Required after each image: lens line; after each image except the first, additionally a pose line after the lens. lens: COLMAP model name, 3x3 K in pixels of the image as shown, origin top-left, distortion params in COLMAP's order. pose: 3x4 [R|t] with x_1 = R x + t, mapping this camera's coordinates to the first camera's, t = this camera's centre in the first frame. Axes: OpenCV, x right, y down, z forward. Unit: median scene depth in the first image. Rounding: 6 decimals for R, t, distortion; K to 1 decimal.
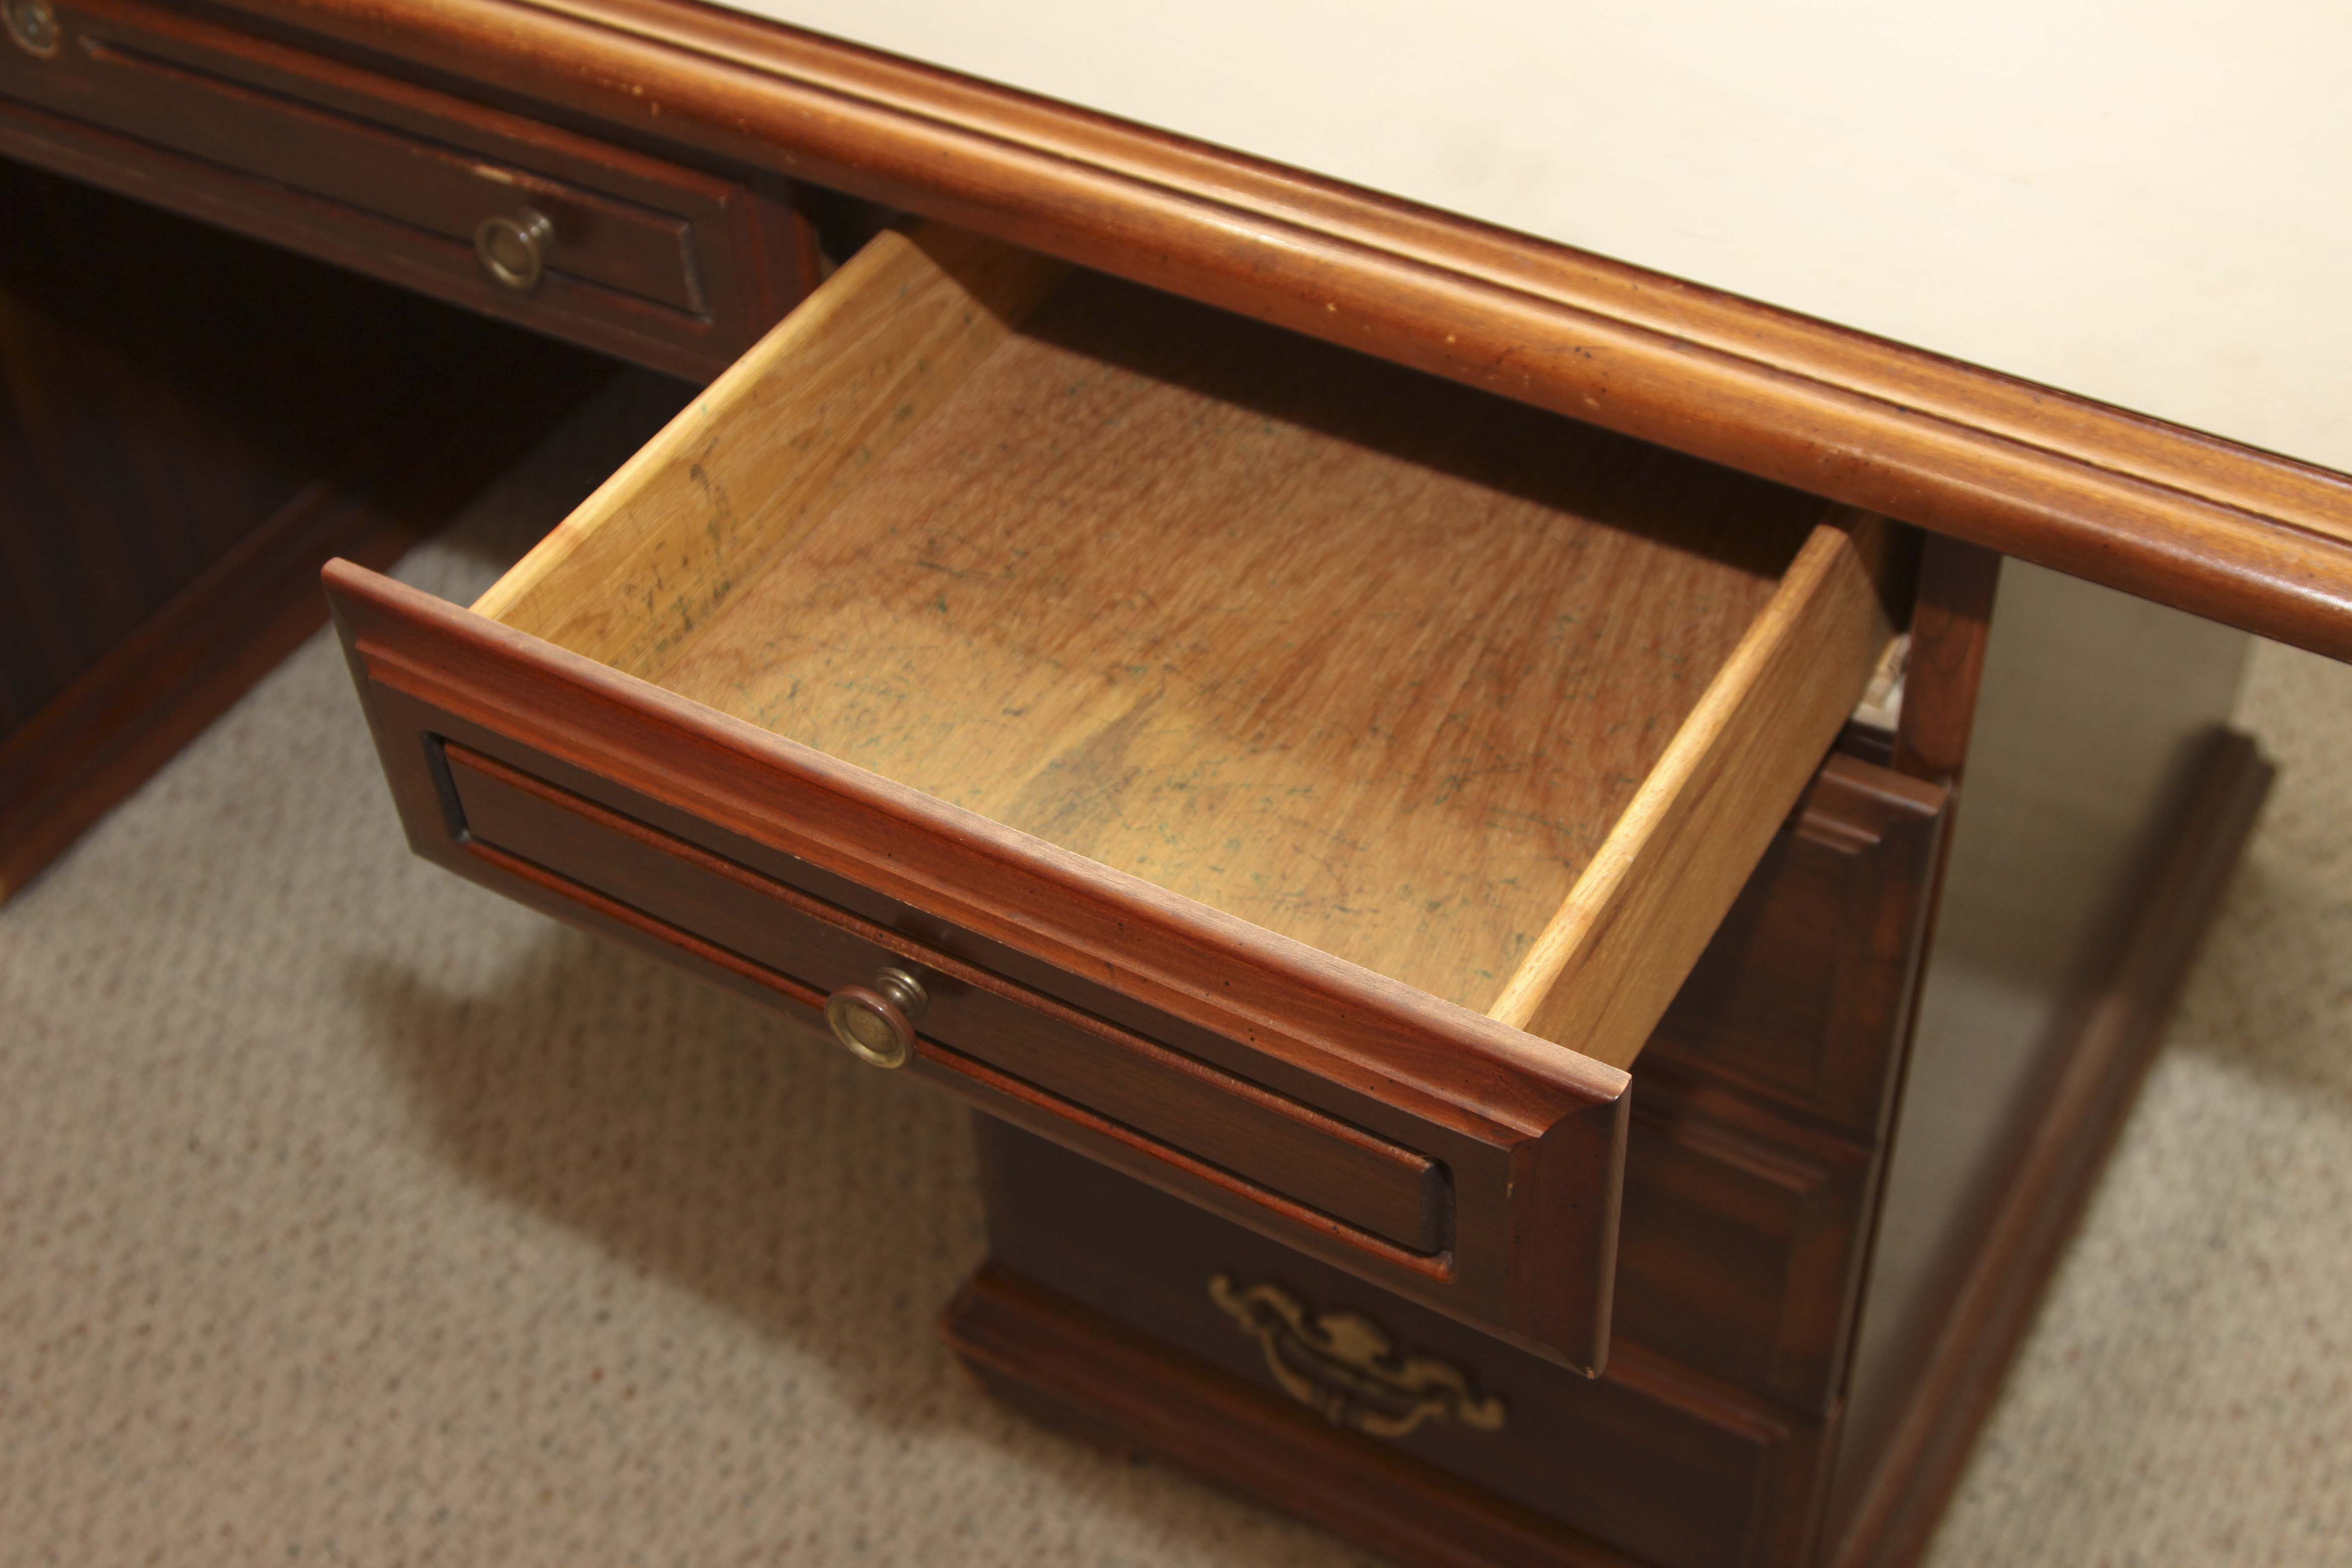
lens RADIAL K [[3060.0, 0, 1194.0], [0, 3060.0, 788.0], [0, 0, 1]] dist [-0.045251, 0.000000]
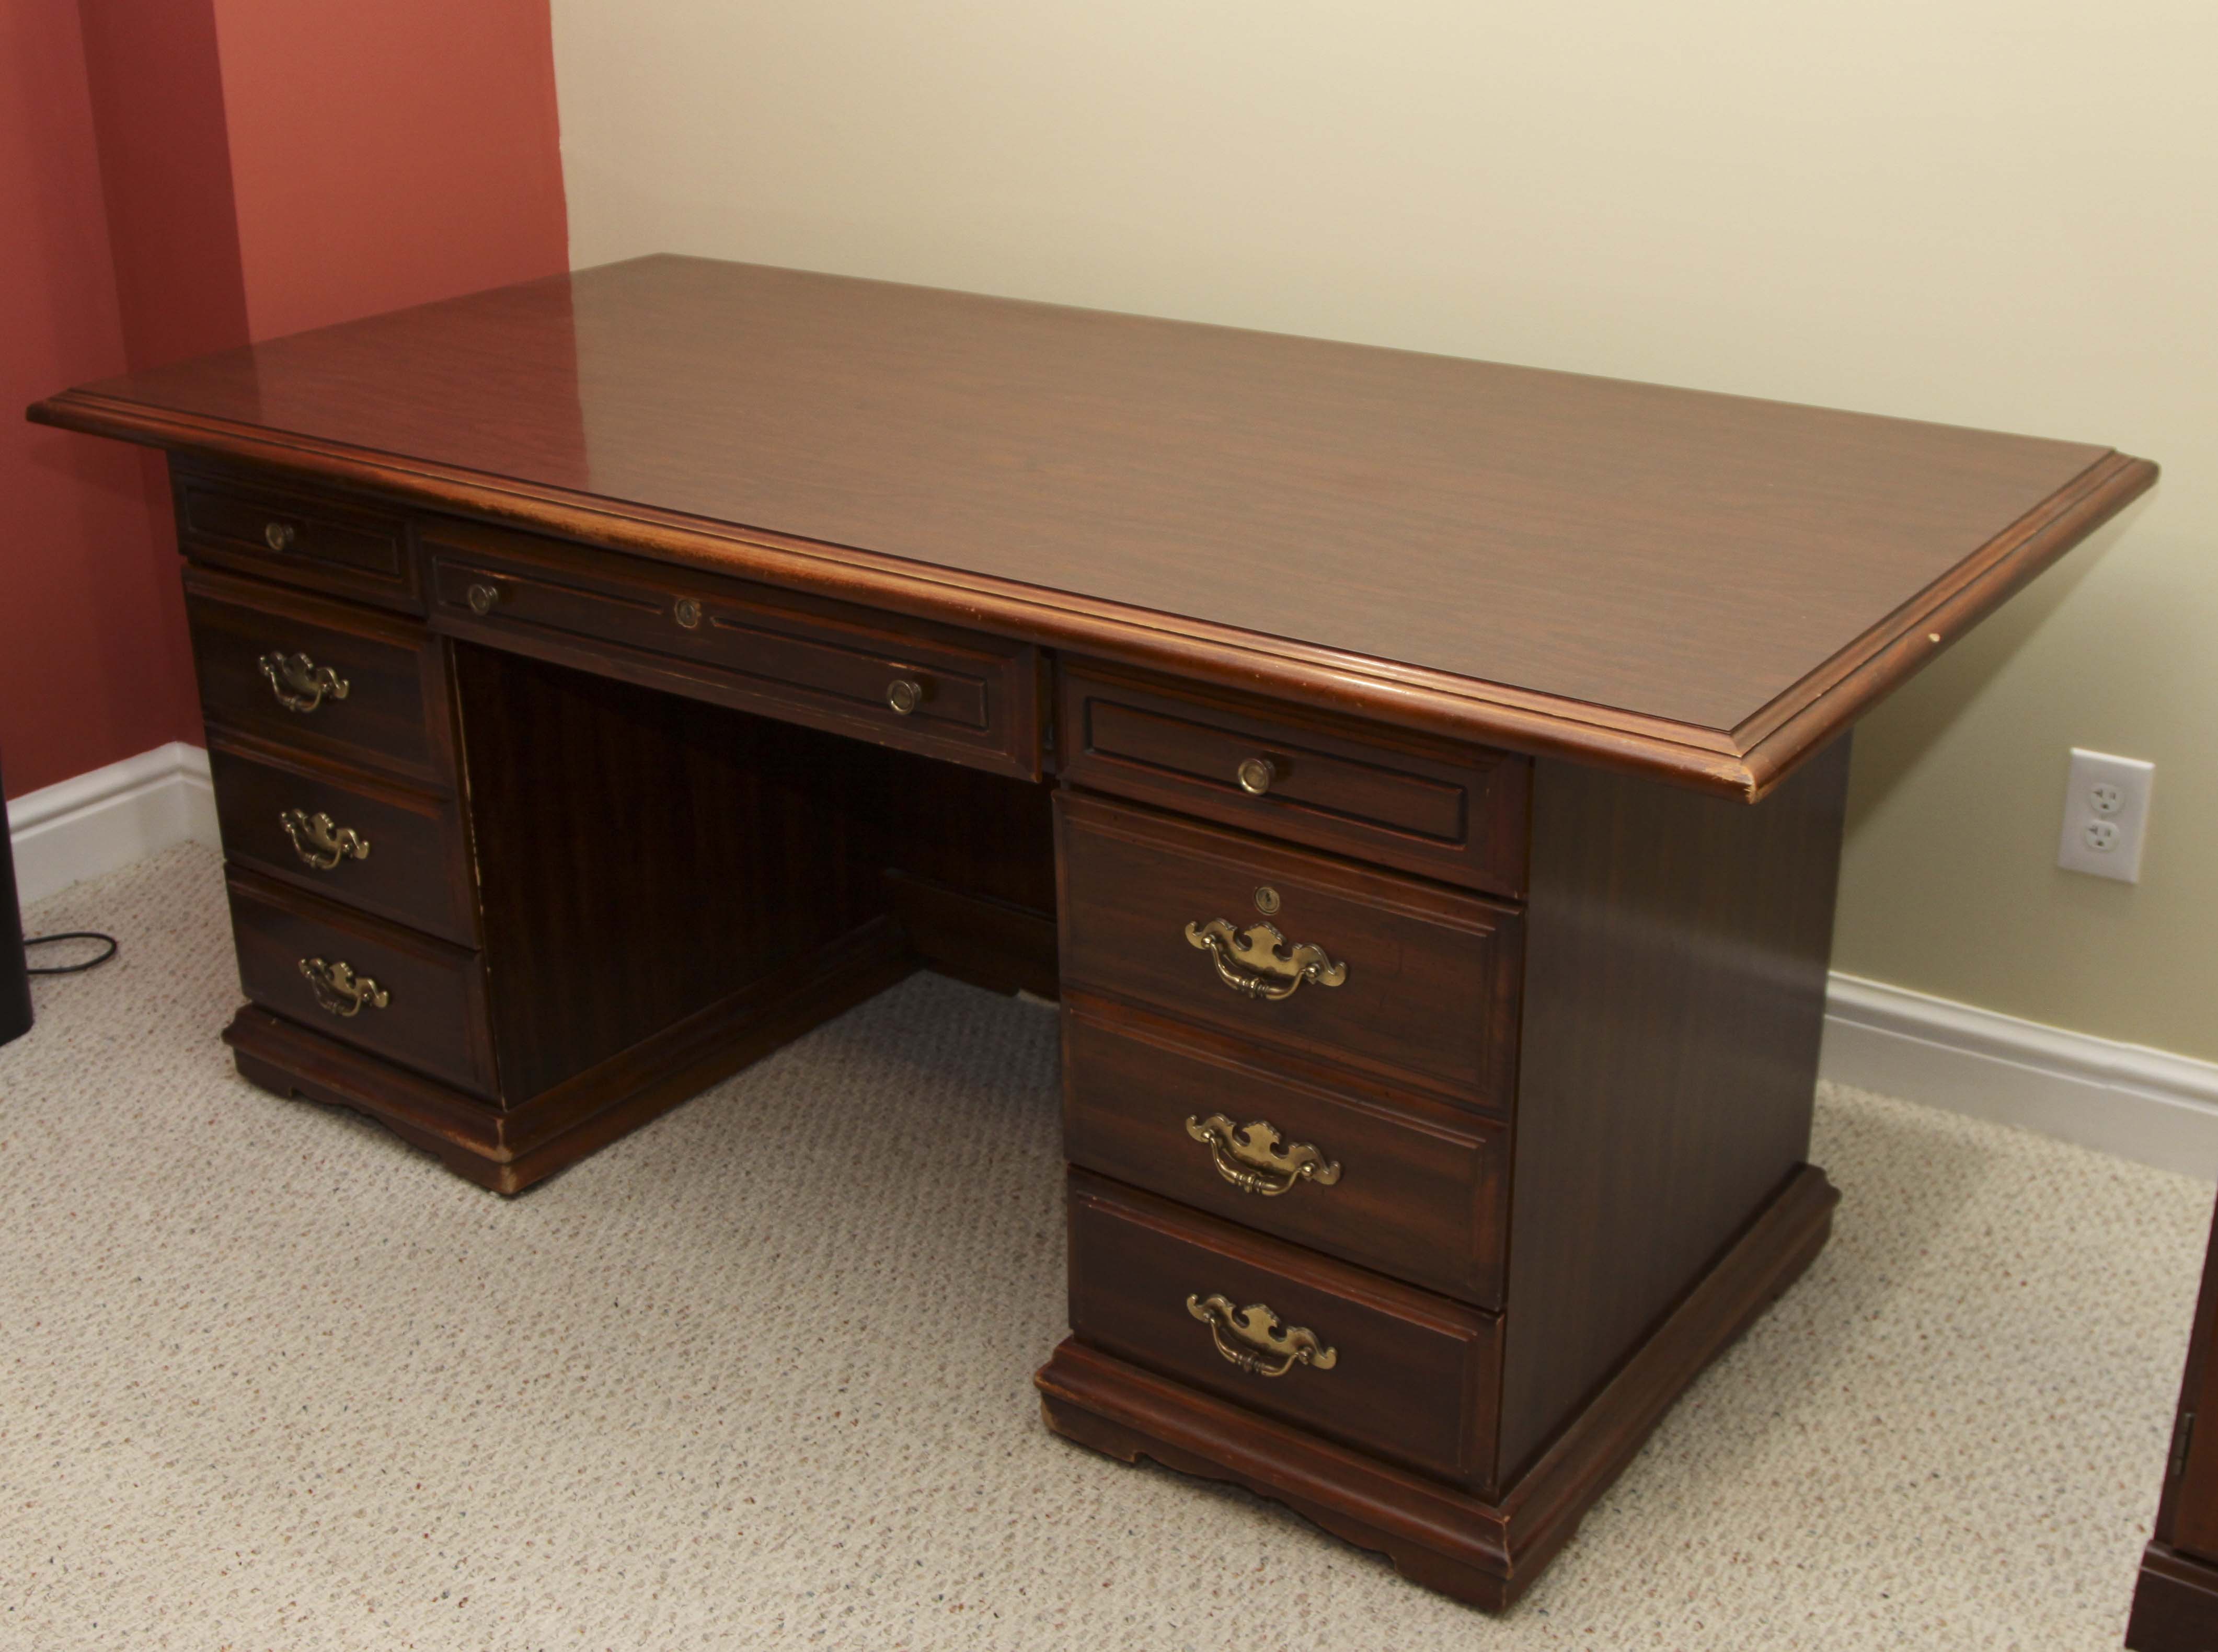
lens RADIAL K [[2640.7, 0, 1116.7], [0, 2640.7, 828.0], [0, 0, 1]] dist [-0.104075, 0.000000]
pose [[0.995042, 0.062035, -0.077738, 0.063385], [-0.086377, 0.926480, -0.366298, 0.442147], [0.049300, 0.371196, 0.927245, -0.541532]]
